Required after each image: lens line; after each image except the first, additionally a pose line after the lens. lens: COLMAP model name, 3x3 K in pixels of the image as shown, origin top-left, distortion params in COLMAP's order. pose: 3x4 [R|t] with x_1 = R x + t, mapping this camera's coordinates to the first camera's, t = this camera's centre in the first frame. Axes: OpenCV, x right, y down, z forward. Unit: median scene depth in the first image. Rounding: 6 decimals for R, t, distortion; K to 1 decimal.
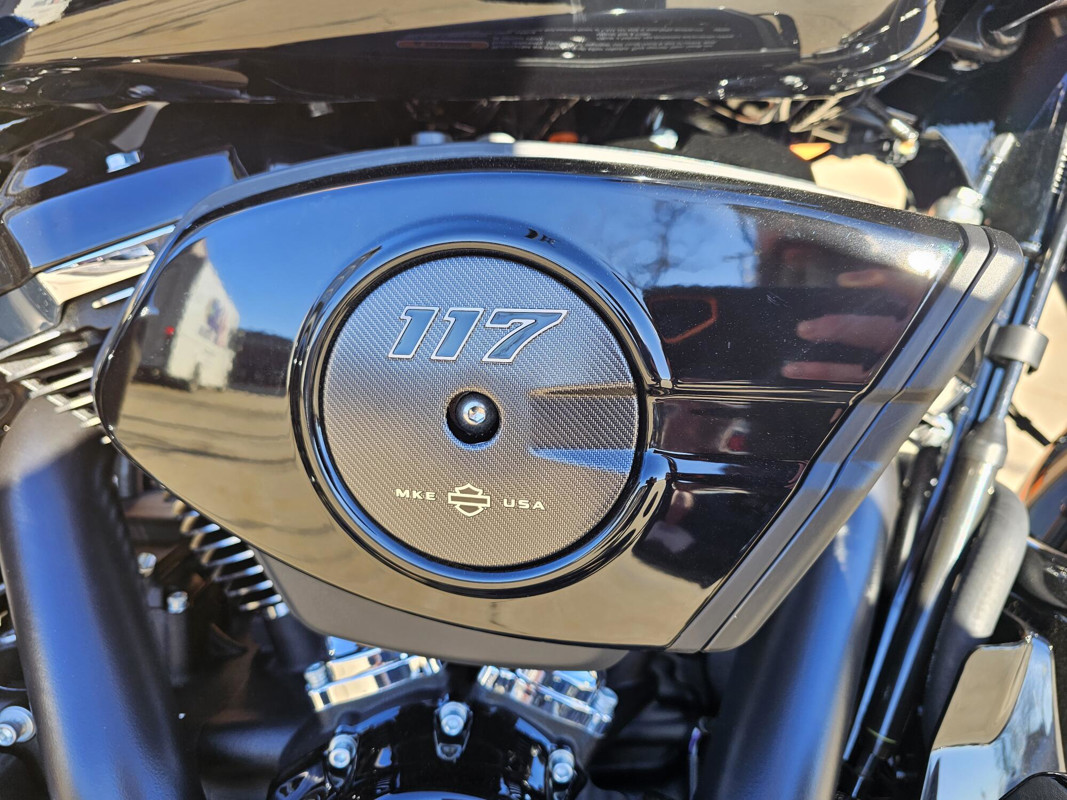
lens RADIAL K [[738.8, 0, 528.5], [0, 738.8, 413.9], [0, 0, 1]] dist [0.015661, -0.004019]
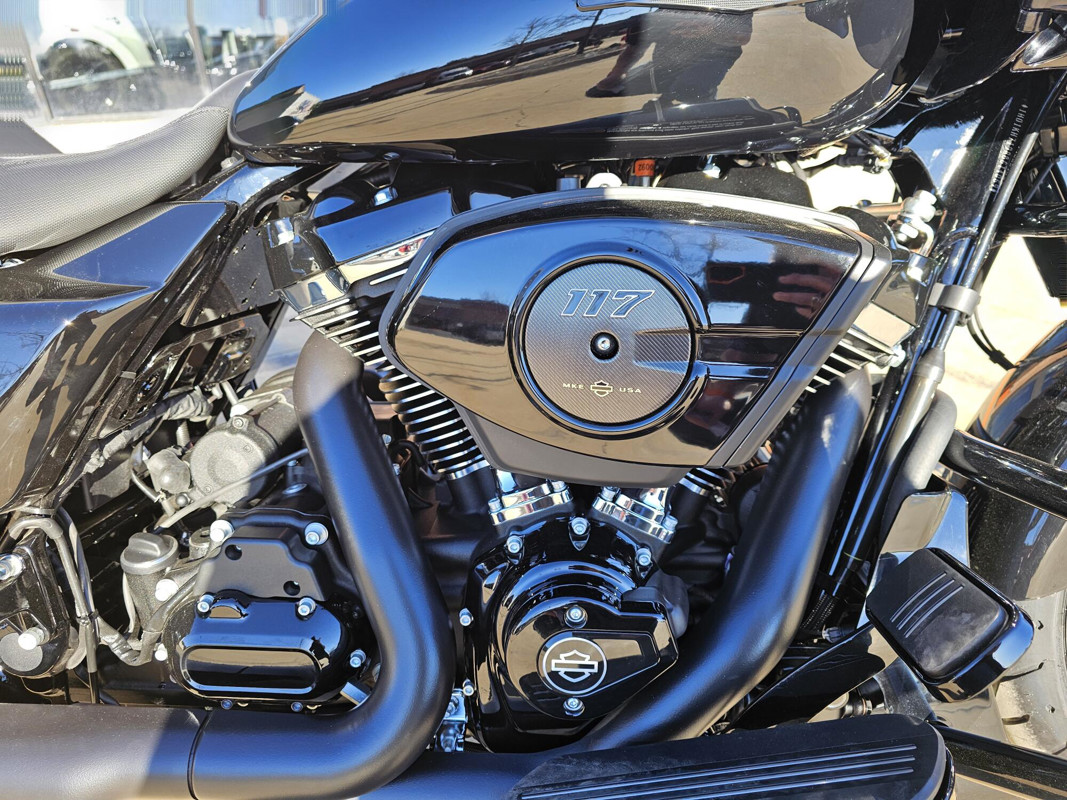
lens RADIAL K [[699.1, 0, 533.5], [0, 699.1, 400.0], [0, 0, 1]] dist [0.044829, -0.022899]
pose [[0.996559, 0.001922, -0.082865, -0.070931], [0.003057, 0.998199, 0.059914, 0.024116], [0.082831, -0.059961, 0.994758, -0.561706]]
